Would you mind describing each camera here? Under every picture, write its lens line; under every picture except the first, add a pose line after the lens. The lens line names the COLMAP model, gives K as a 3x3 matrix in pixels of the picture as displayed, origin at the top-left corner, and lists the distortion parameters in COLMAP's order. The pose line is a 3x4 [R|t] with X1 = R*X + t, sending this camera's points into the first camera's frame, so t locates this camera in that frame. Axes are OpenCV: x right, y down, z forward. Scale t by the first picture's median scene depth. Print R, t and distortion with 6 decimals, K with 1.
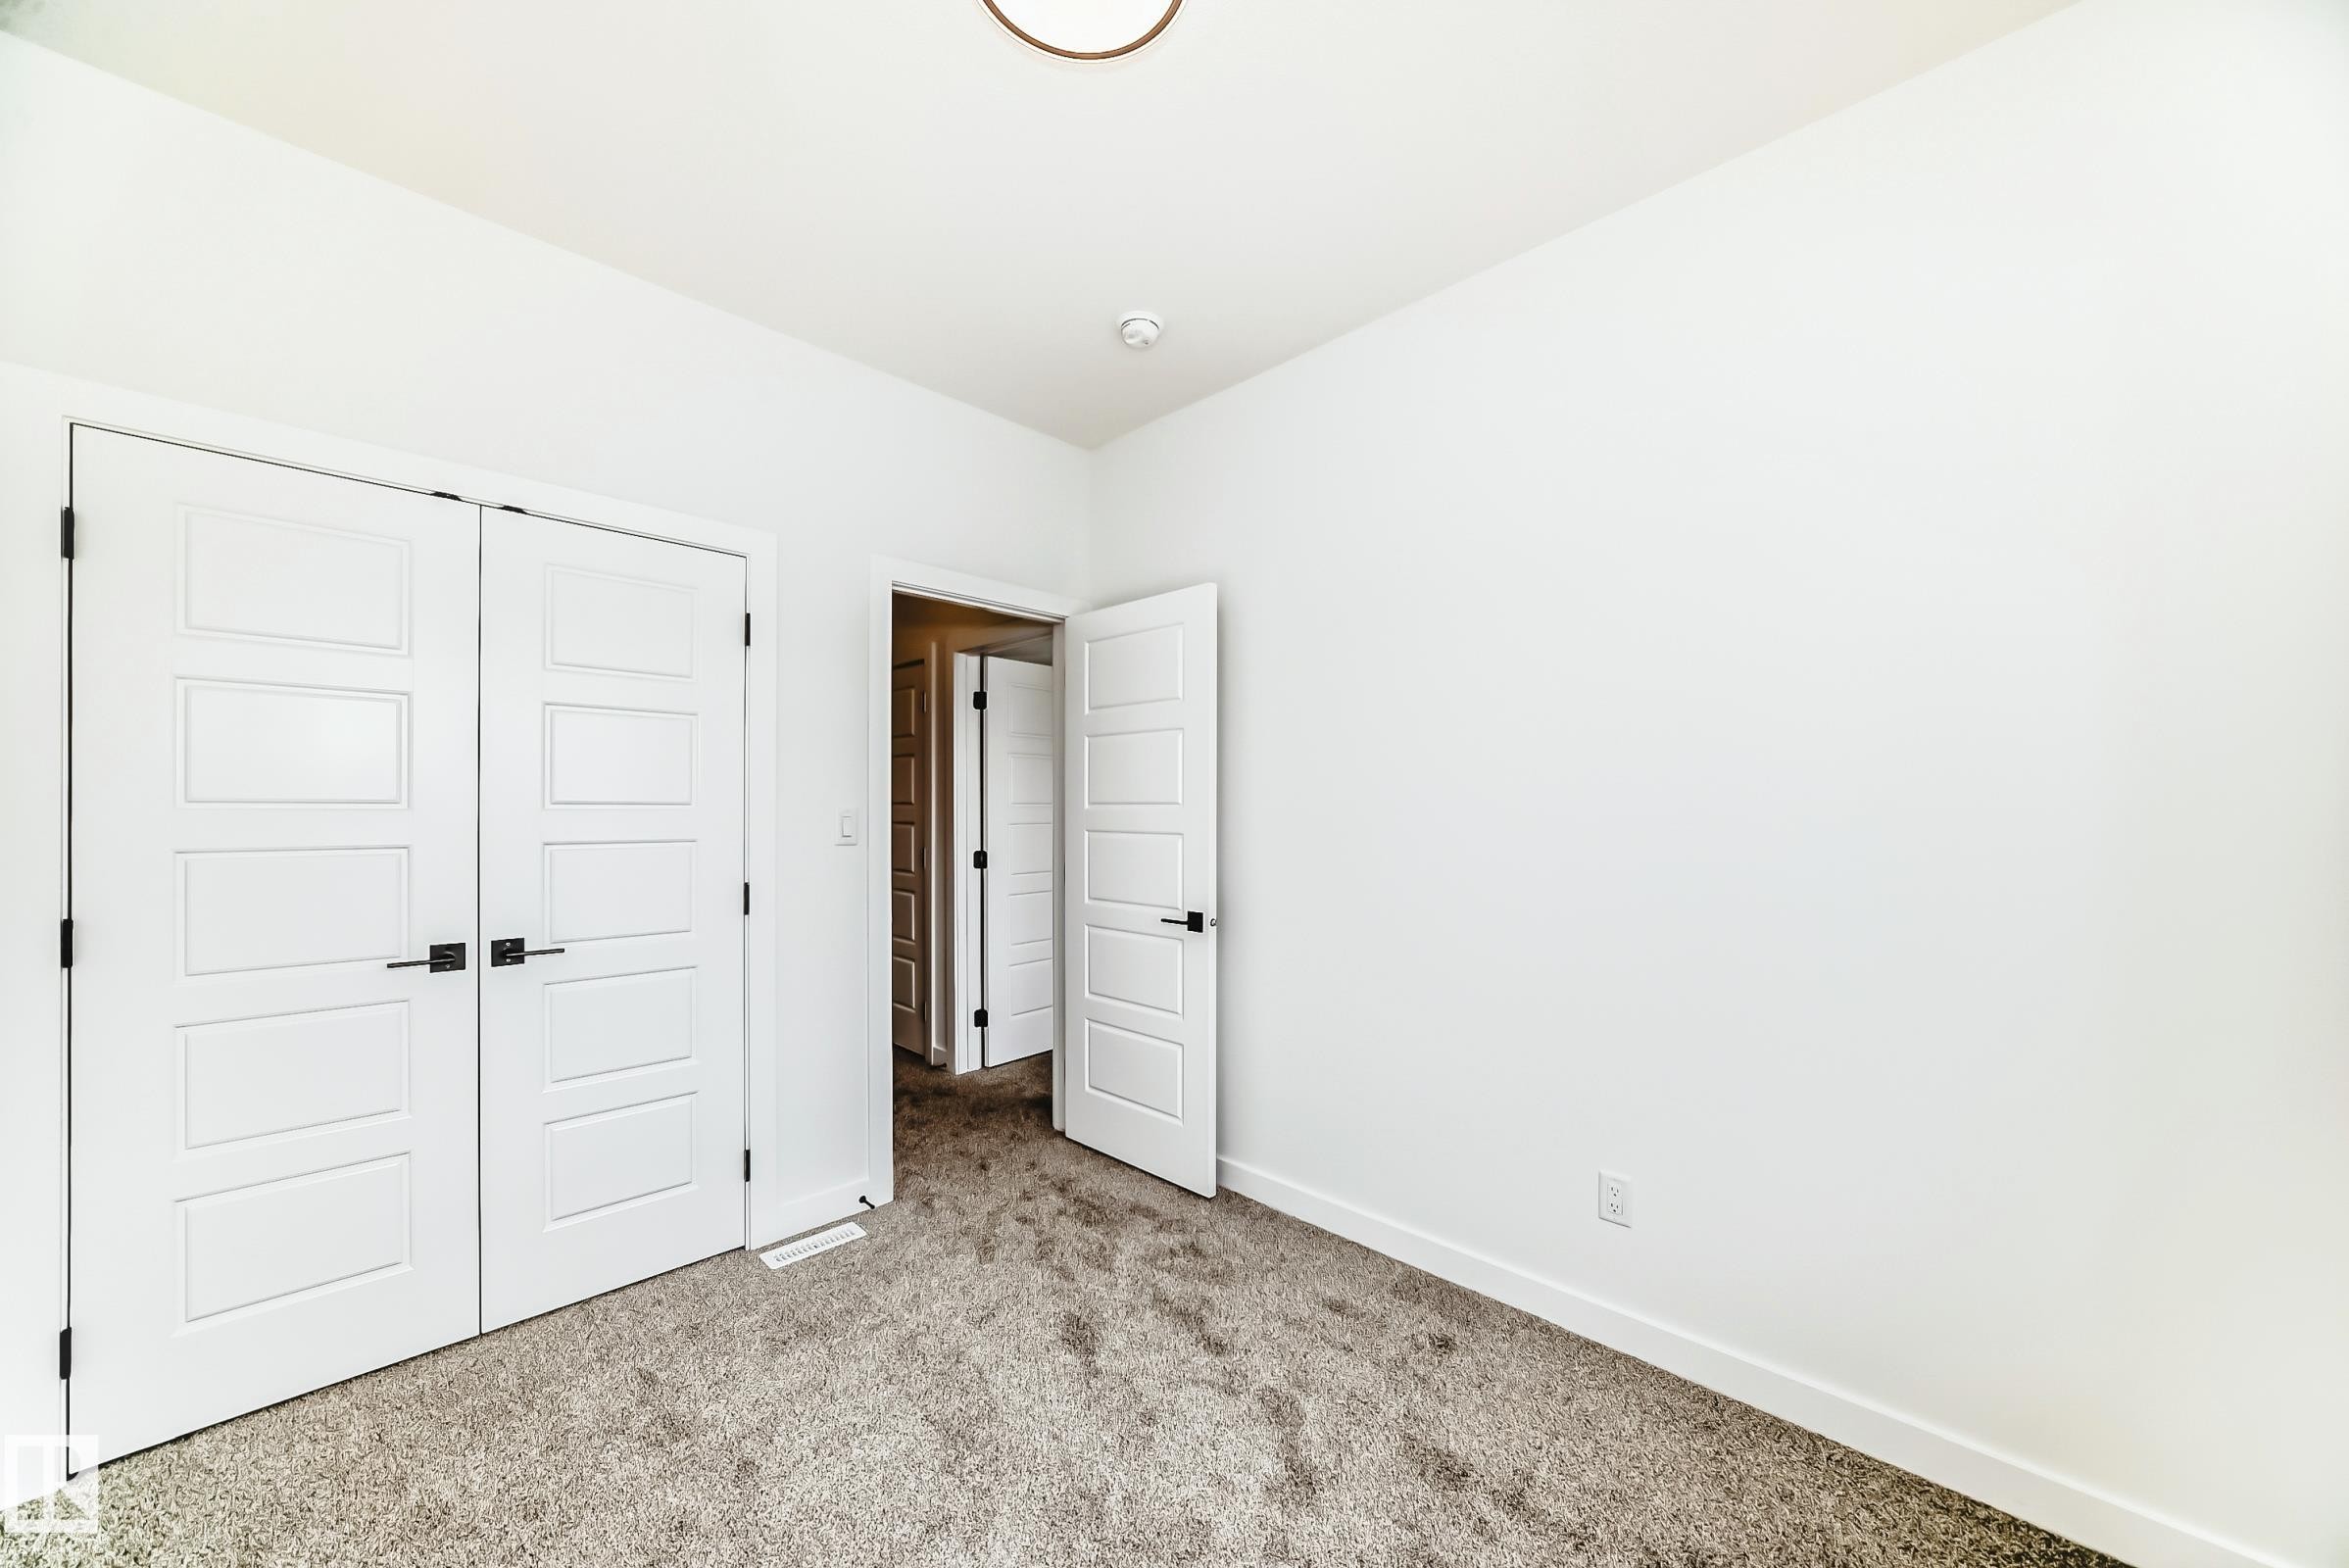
lens RADIAL K [[853.4, 0, 1167.4], [0, 853.4, 808.7], [0, 0, 1]] dist [0.001142, 0.001459]
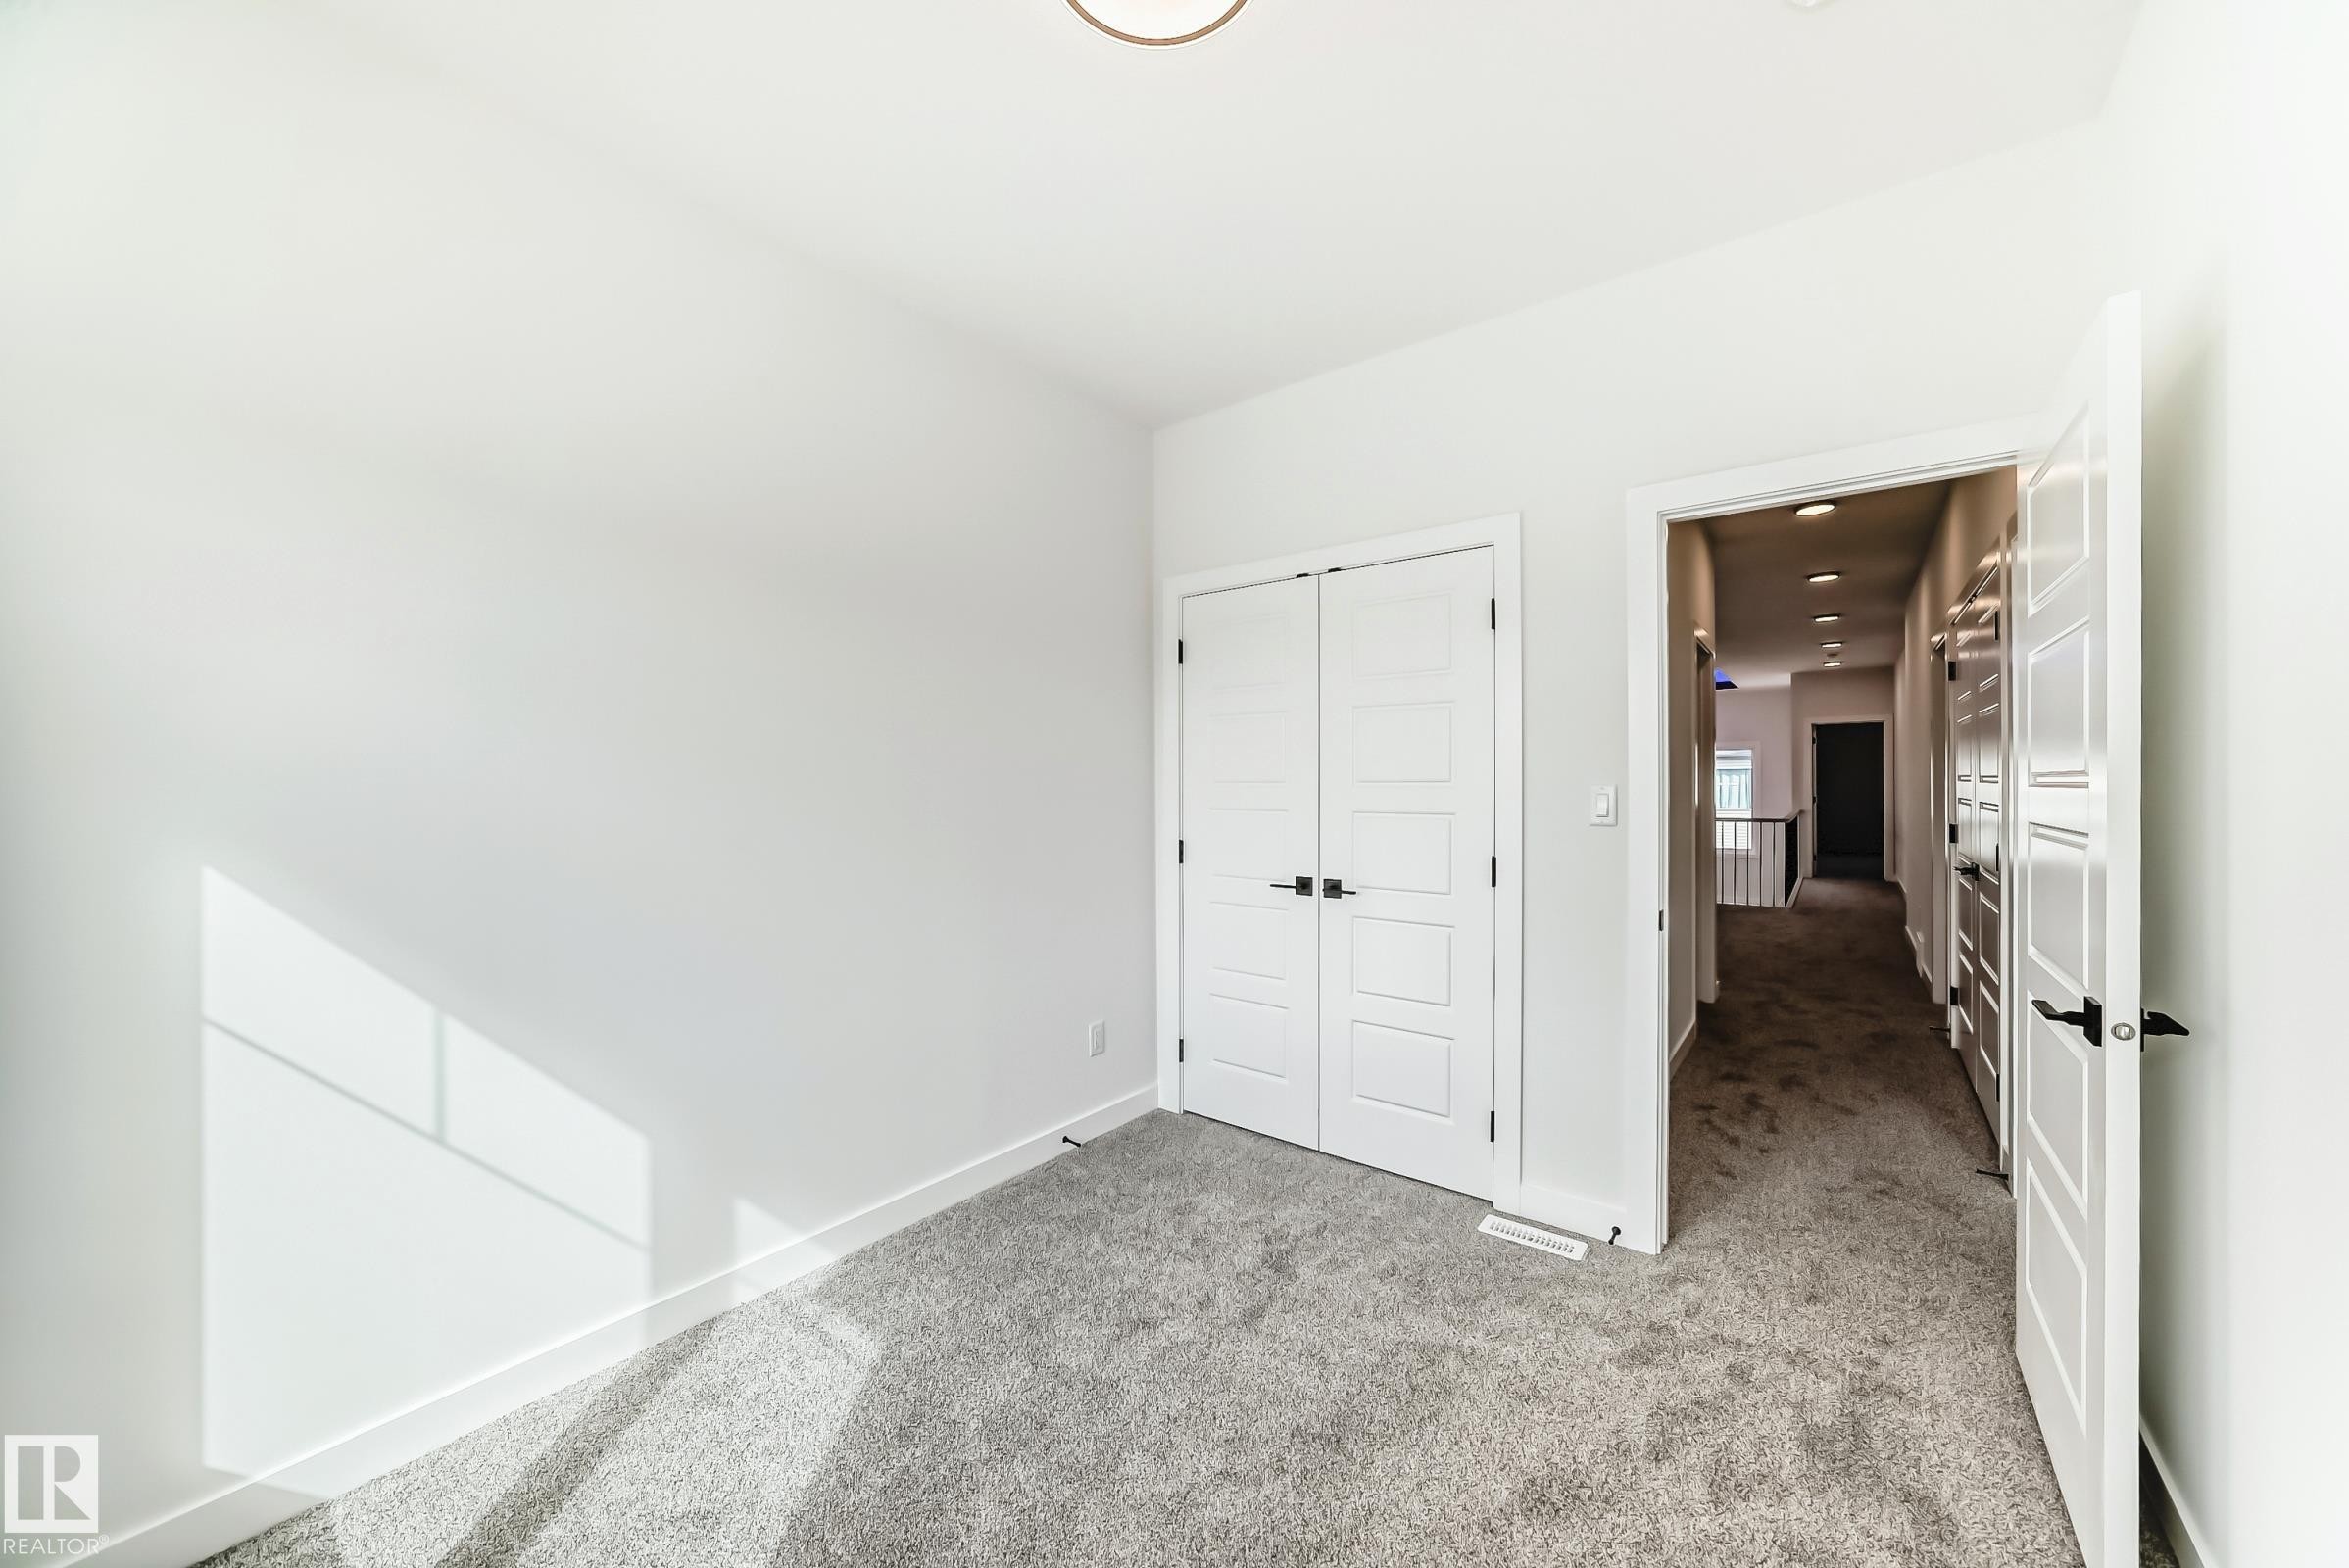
lens RADIAL K [[853.4, 0, 1174.2], [0, 853.4, 778.6], [0, 0, 1]] dist [0.001142, 0.001459]
pose [[0.141790, -0.002497, -0.989894, 0.488577], [0.001103, 0.999997, -0.002364, -0.000780], [0.989896, -0.000756, 0.141793, 0.478737]]
